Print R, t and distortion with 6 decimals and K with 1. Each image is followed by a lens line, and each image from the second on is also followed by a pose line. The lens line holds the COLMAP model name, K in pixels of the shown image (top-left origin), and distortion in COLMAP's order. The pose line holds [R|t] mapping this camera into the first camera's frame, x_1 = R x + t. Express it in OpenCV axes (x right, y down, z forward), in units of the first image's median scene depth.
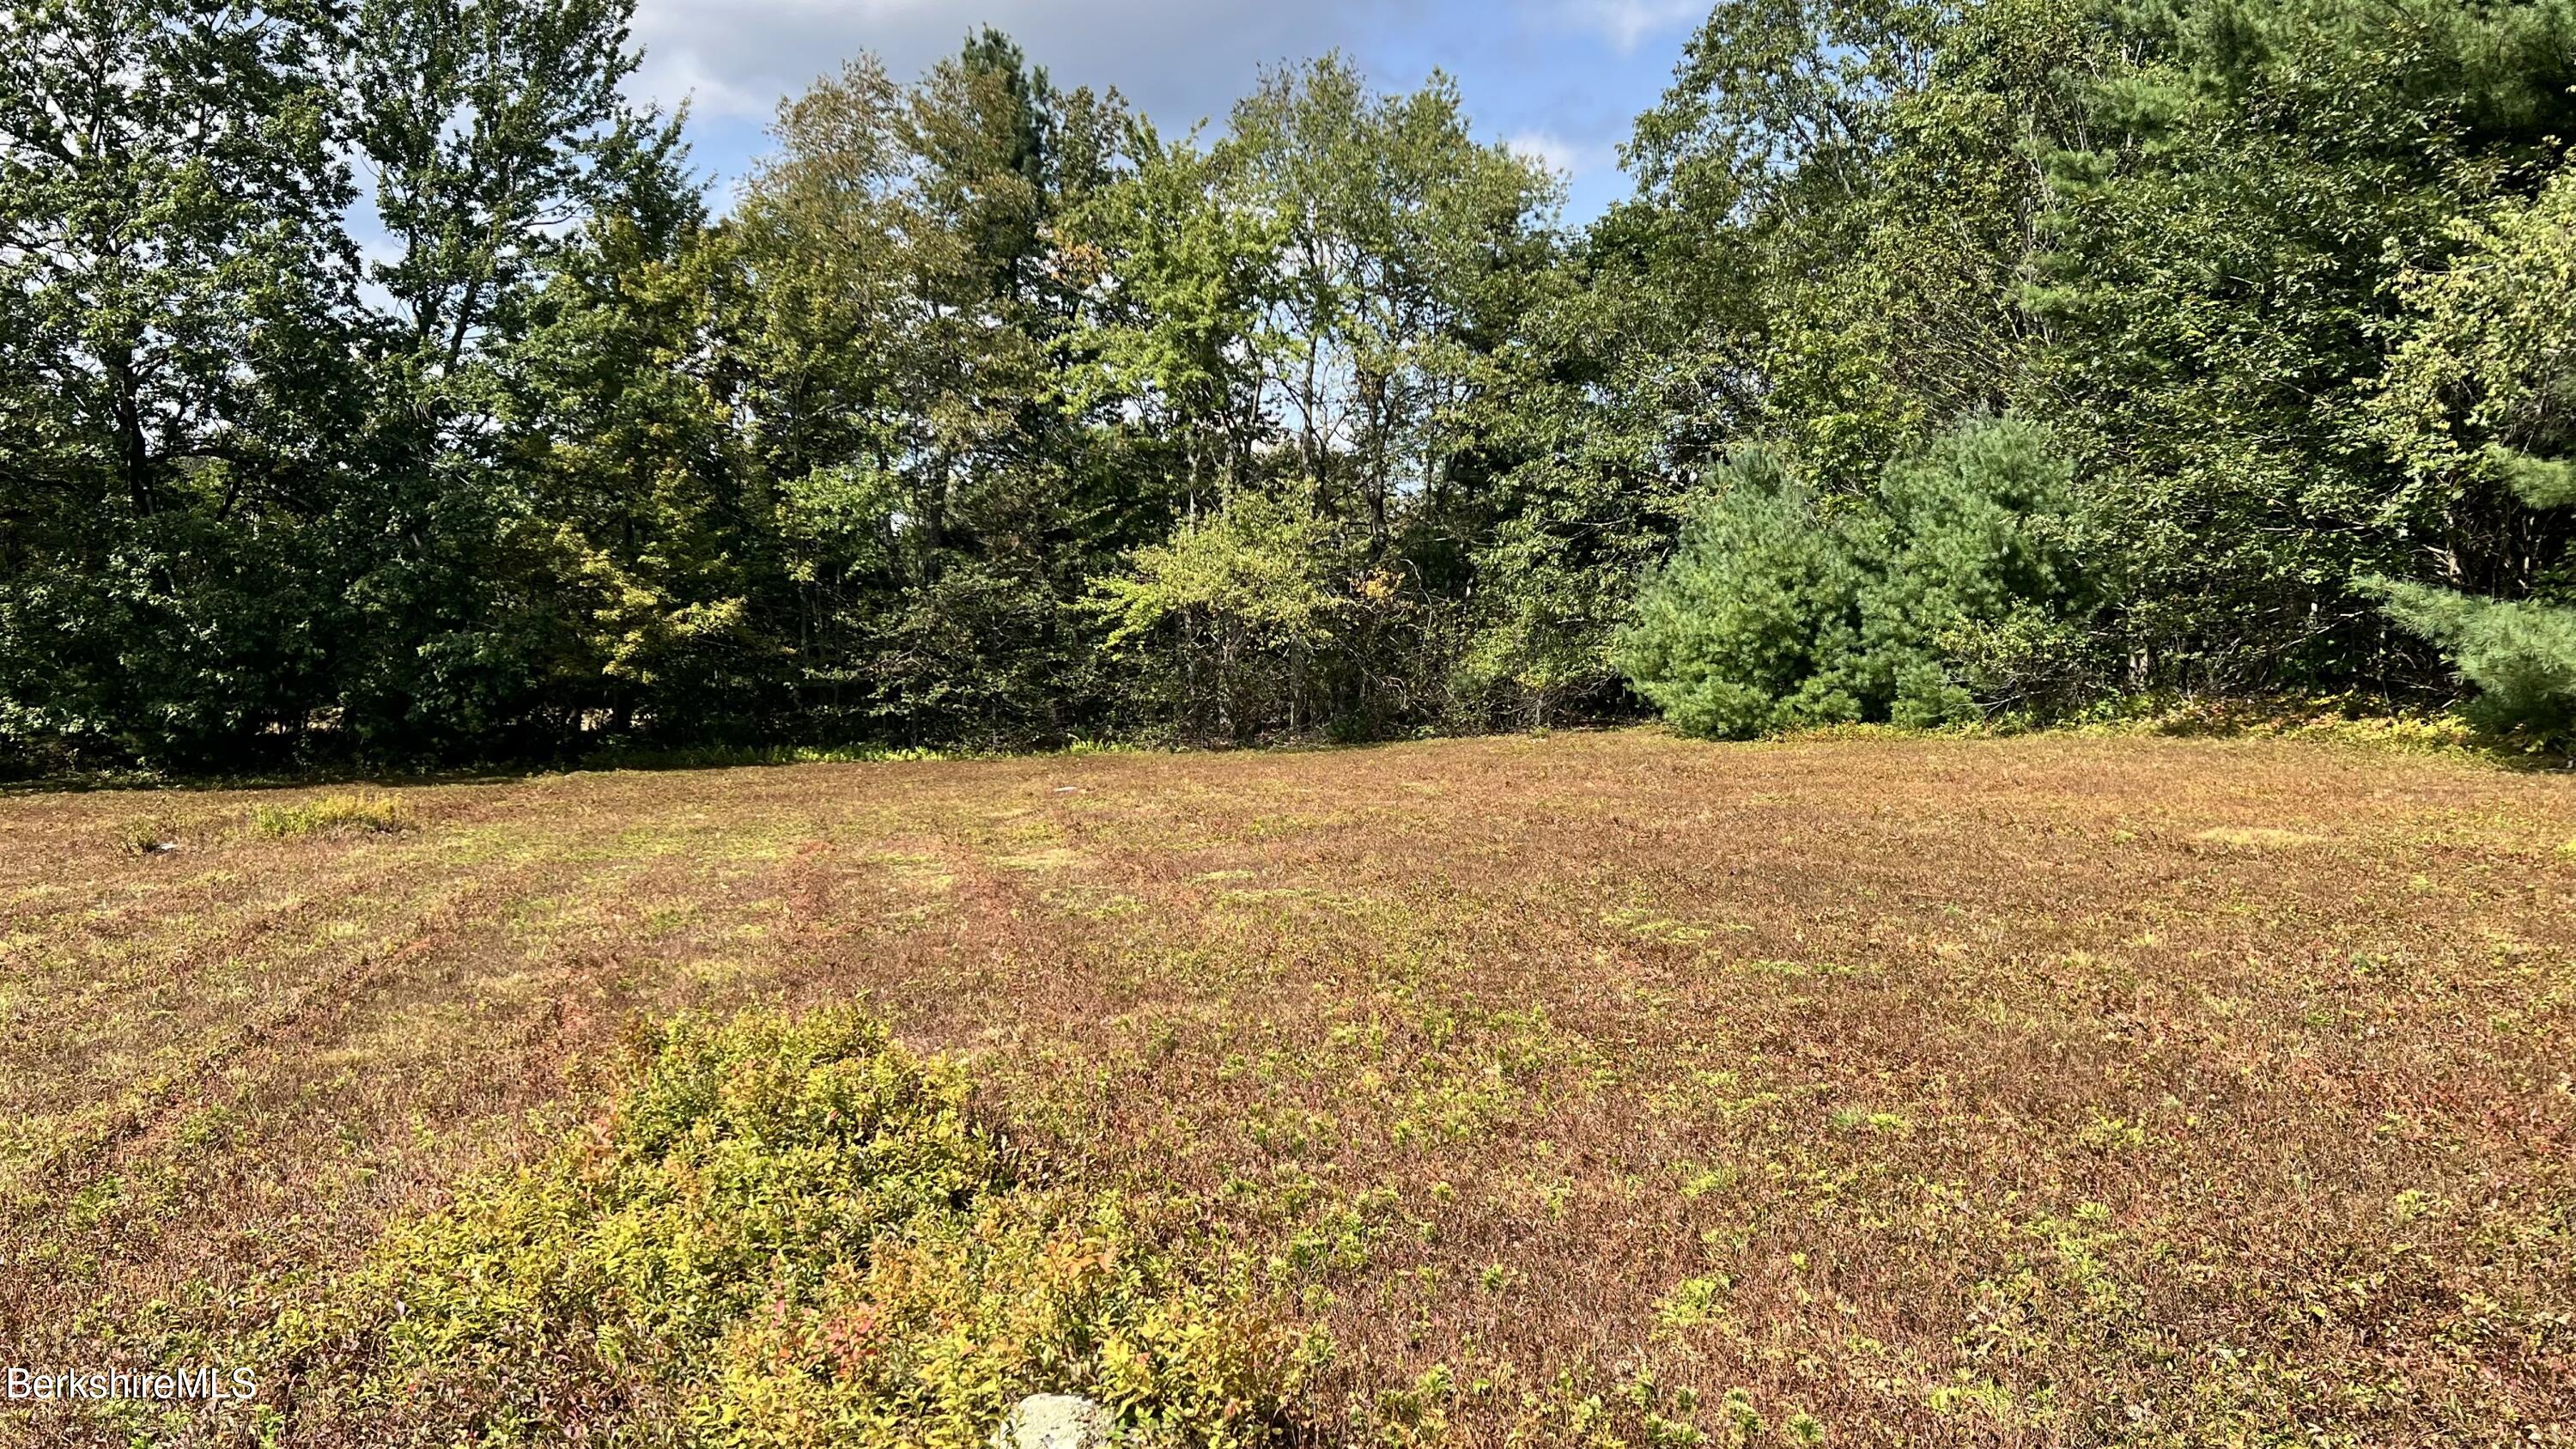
lens RADIAL K [[2193.2, 0, 1288.0], [0, 2193.2, 724.5], [0, 0, 1]] dist [-0.116759, -0.006200]
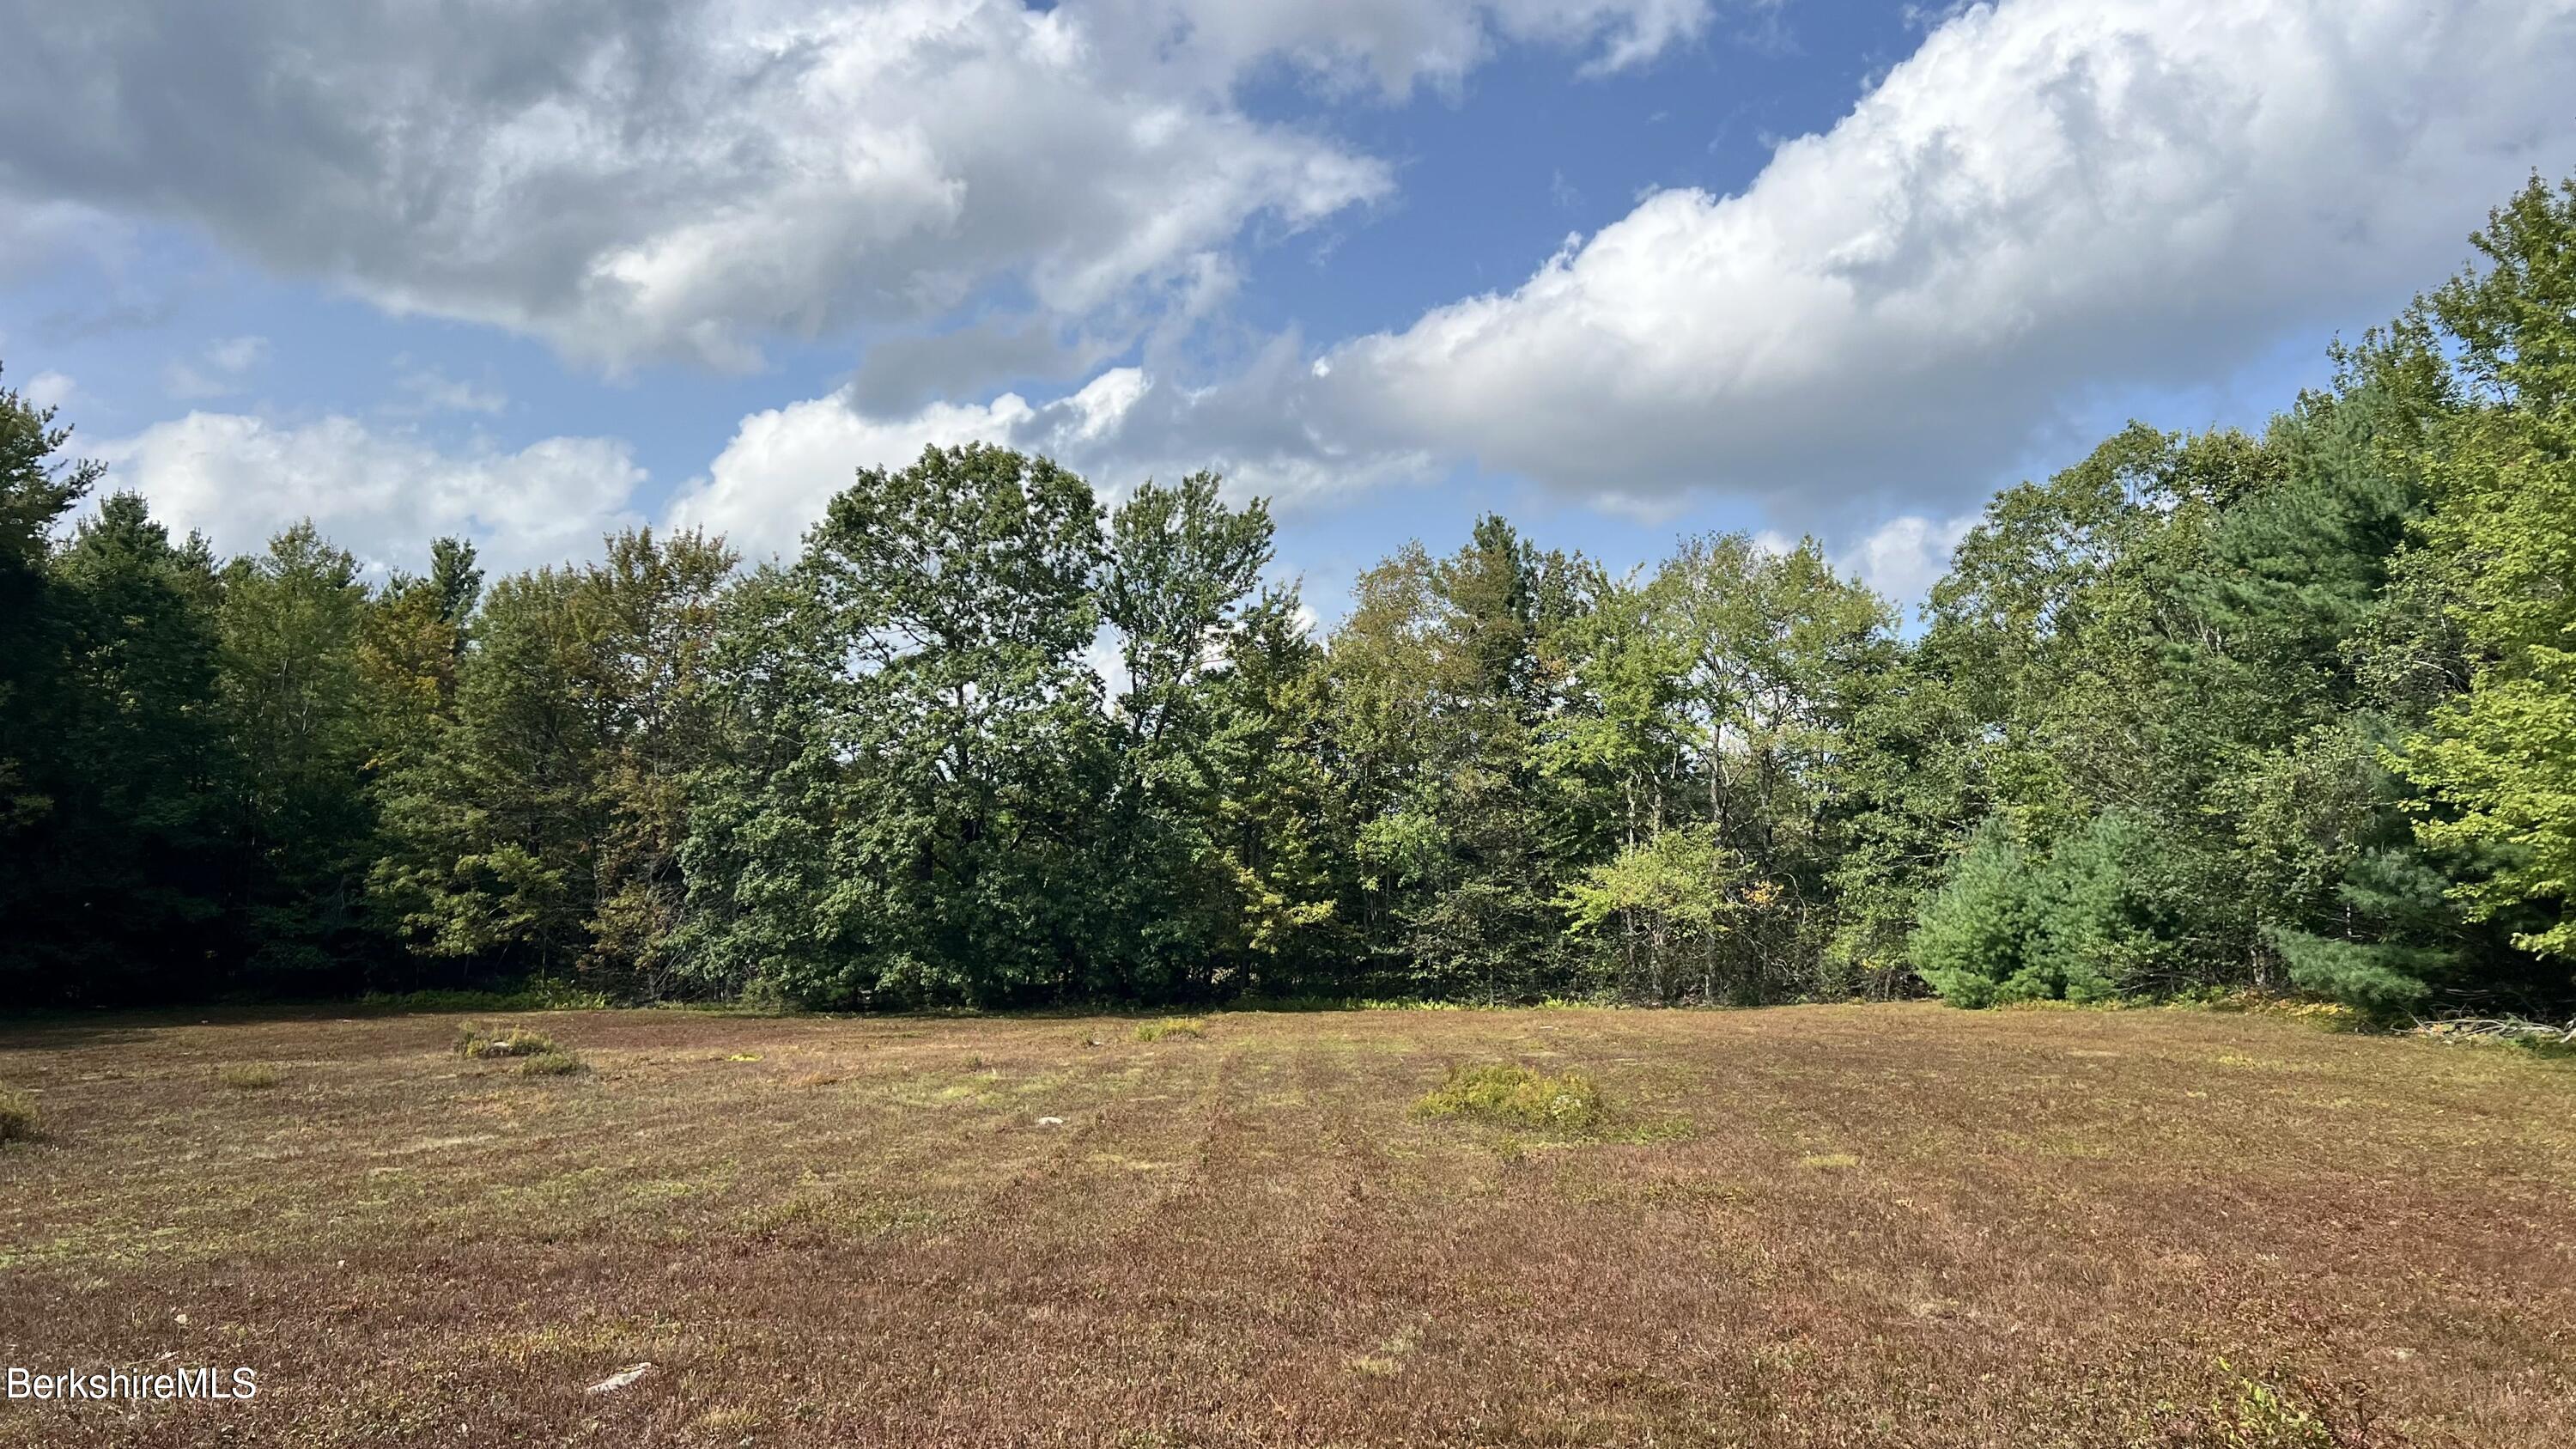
lens RADIAL K [[1938.9, 0, 1288.0], [0, 1938.9, 724.5], [0, 0, 1]] dist [0.021911, -0.010902]
pose [[0.974794, -0.006843, -0.223002, 0.023090], [-0.022877, 0.991195, -0.130417, -0.001054], [0.221931, 0.132231, 0.966055, -0.316058]]
